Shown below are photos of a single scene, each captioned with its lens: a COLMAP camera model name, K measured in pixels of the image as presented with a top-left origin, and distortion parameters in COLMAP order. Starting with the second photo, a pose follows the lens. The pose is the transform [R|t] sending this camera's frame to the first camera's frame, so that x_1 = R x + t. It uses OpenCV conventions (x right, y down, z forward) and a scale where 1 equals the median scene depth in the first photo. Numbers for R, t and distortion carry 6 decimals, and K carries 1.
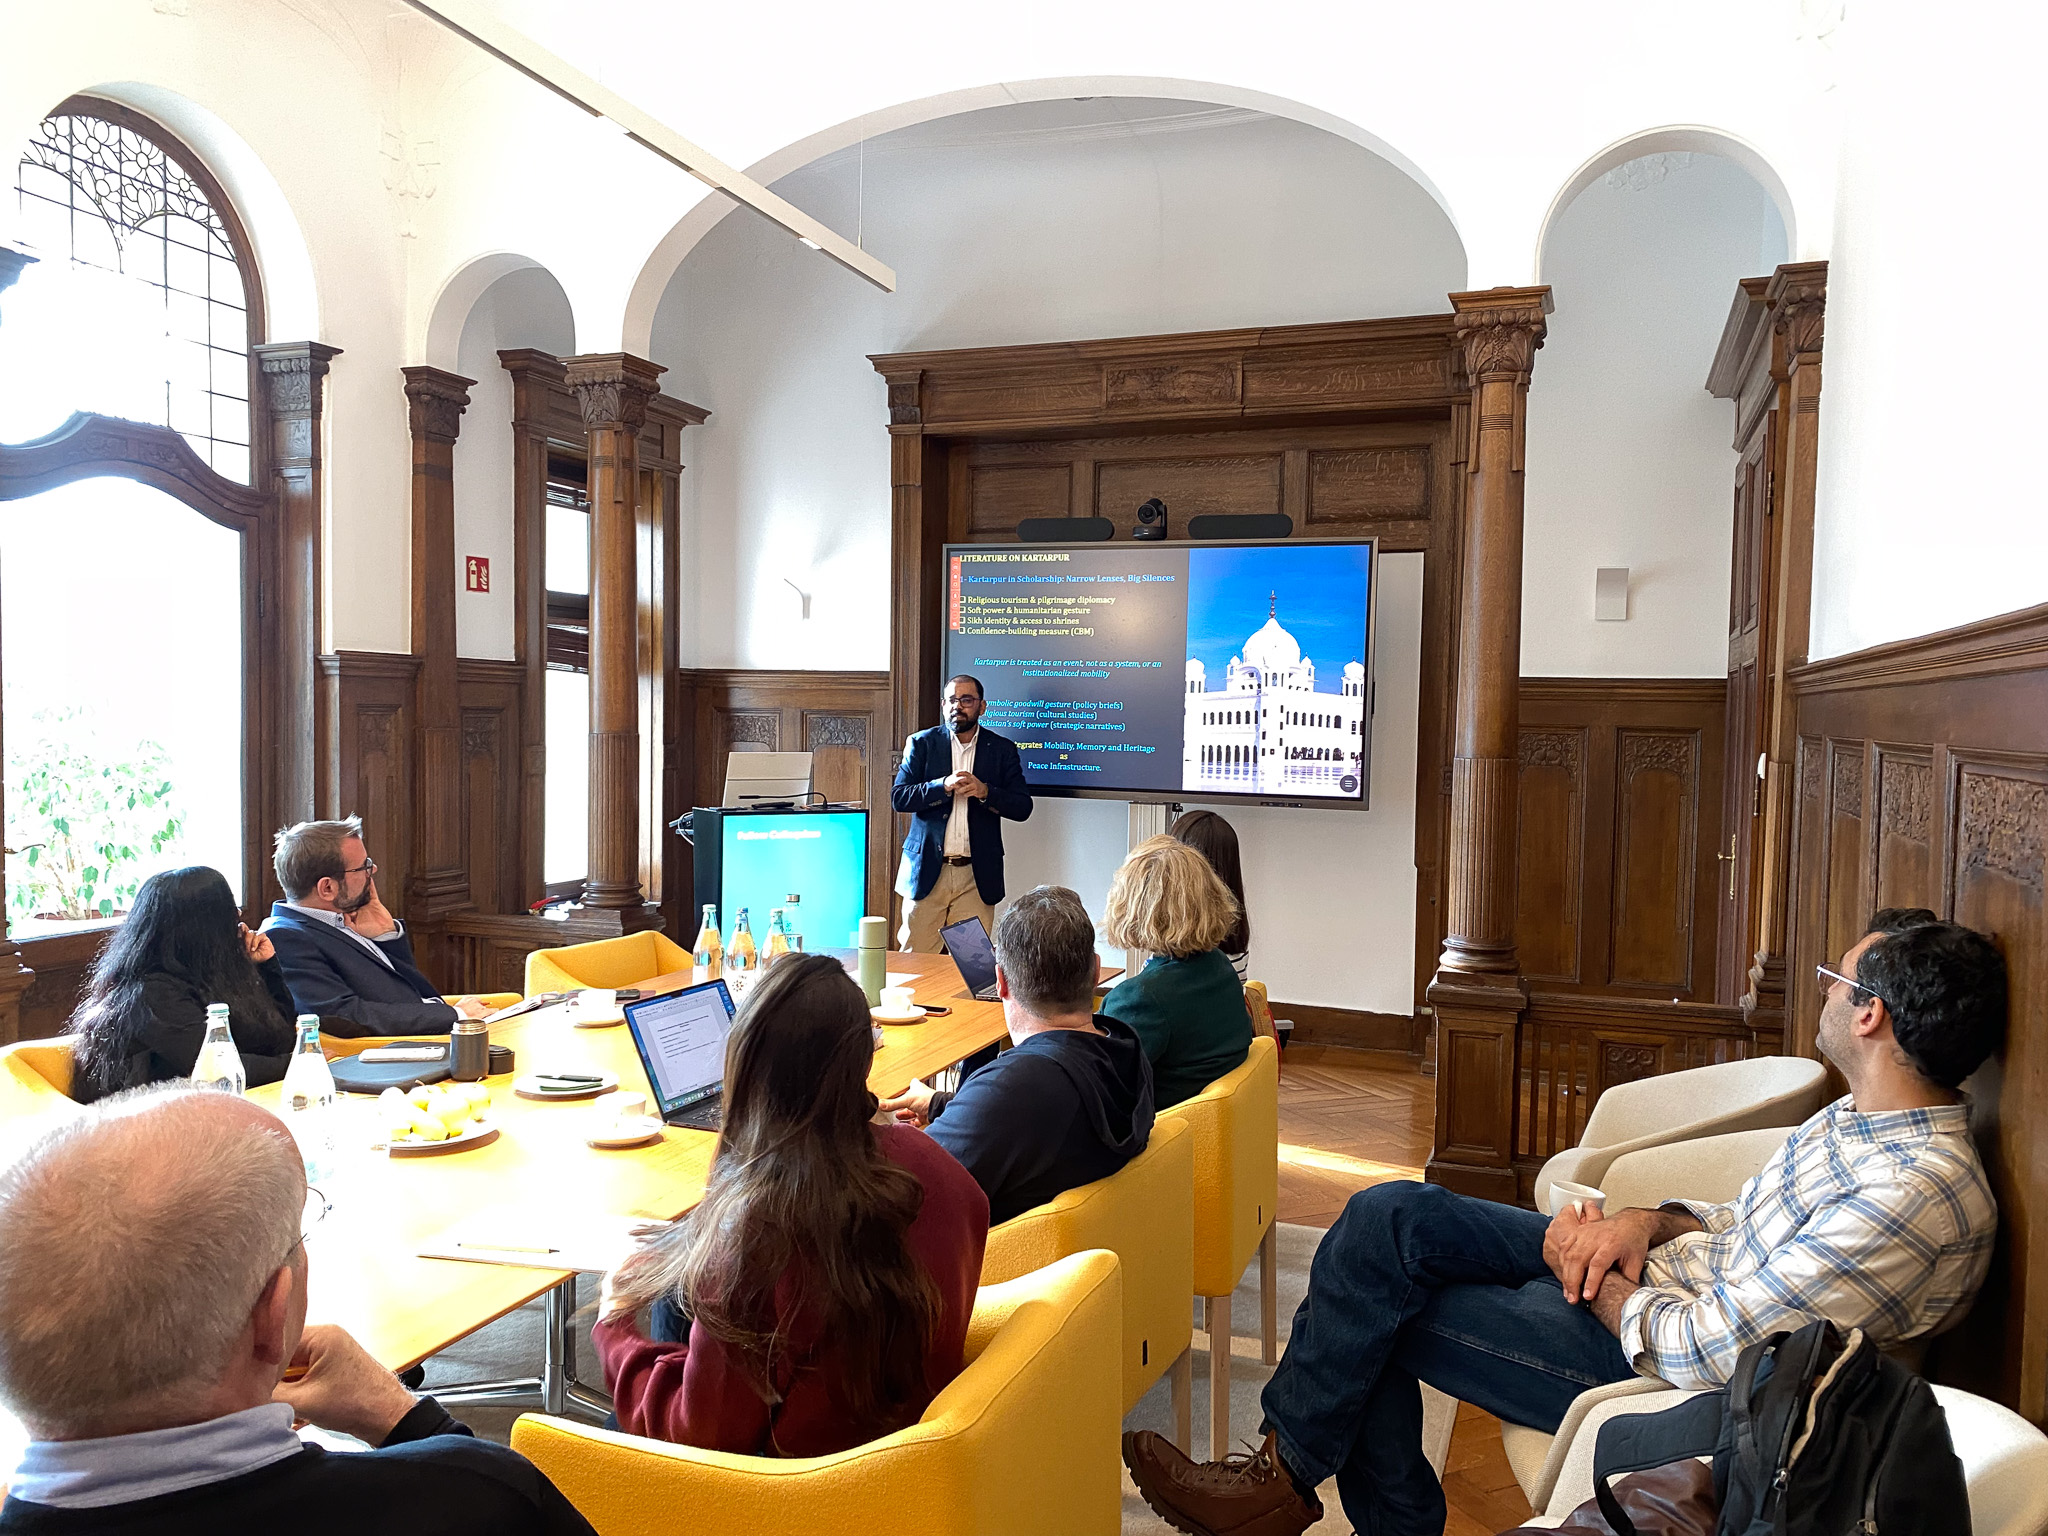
lens RADIAL K [[1539.7, 0, 999.1], [0, 1539.7, 791.9], [0, 0, 1]] dist [0.028546, -0.040605]
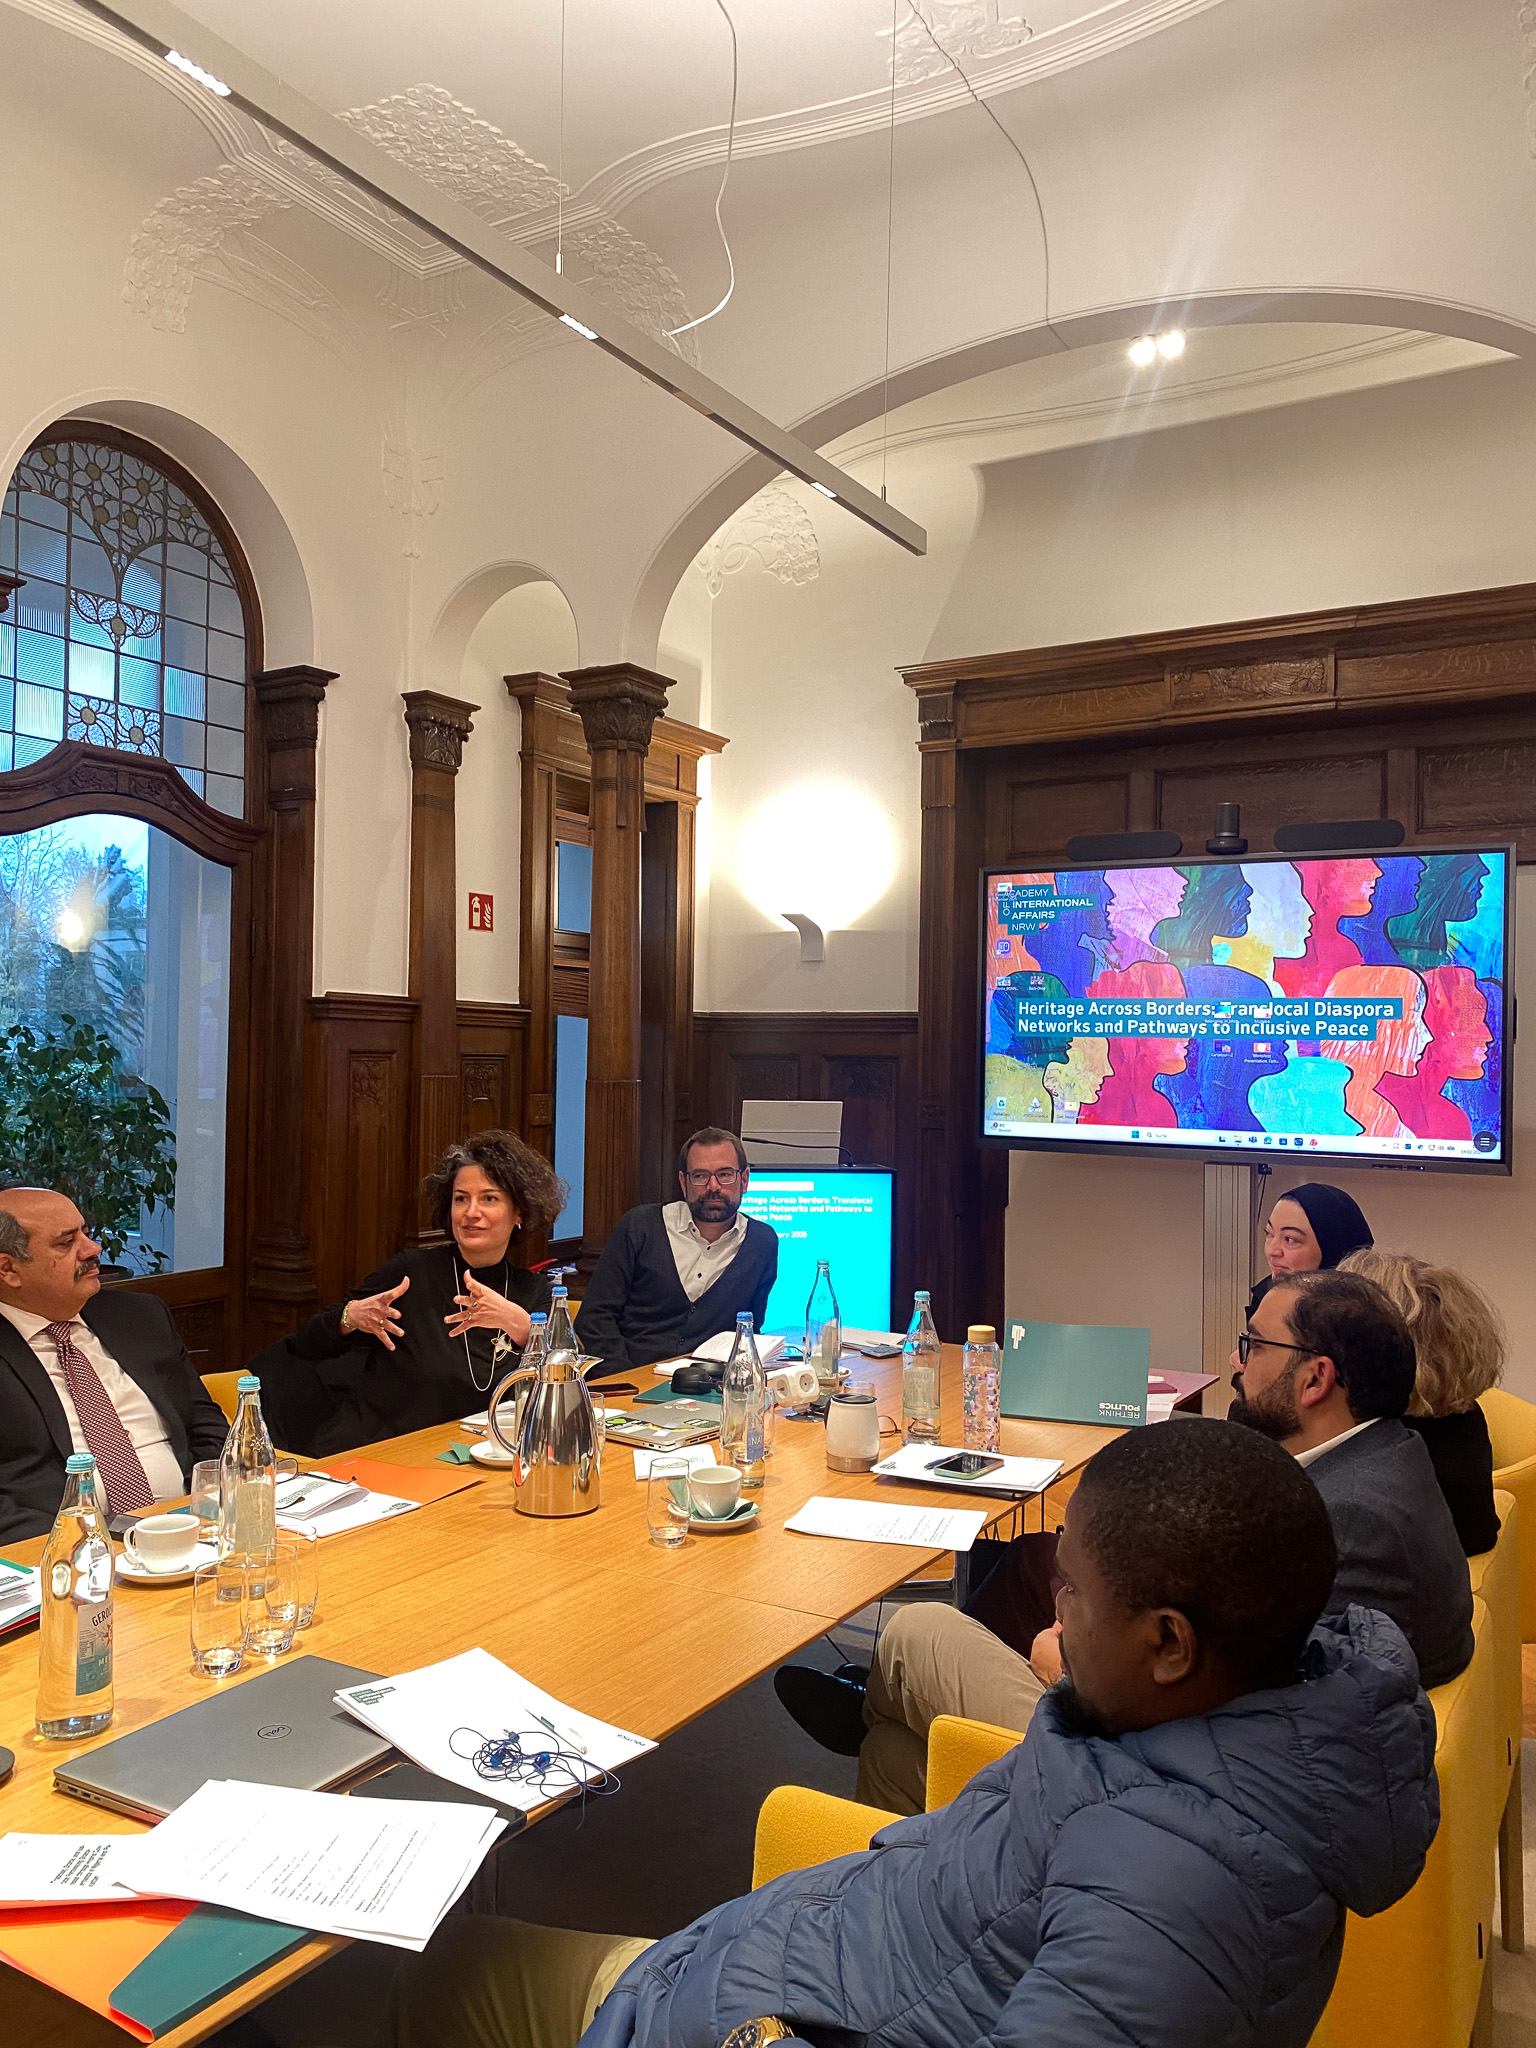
lens RADIAL K [[1539.7, 0, 748.1], [0, 1539.7, 1054.2], [0, 0, 1]] dist [0.028546, -0.040605]
pose [[0.983060, -0.005271, -0.183208, -0.007289], [-0.005819, 0.998185, -0.059945, 0.000073], [0.183192, 0.059995, 0.981245, 0.120108]]
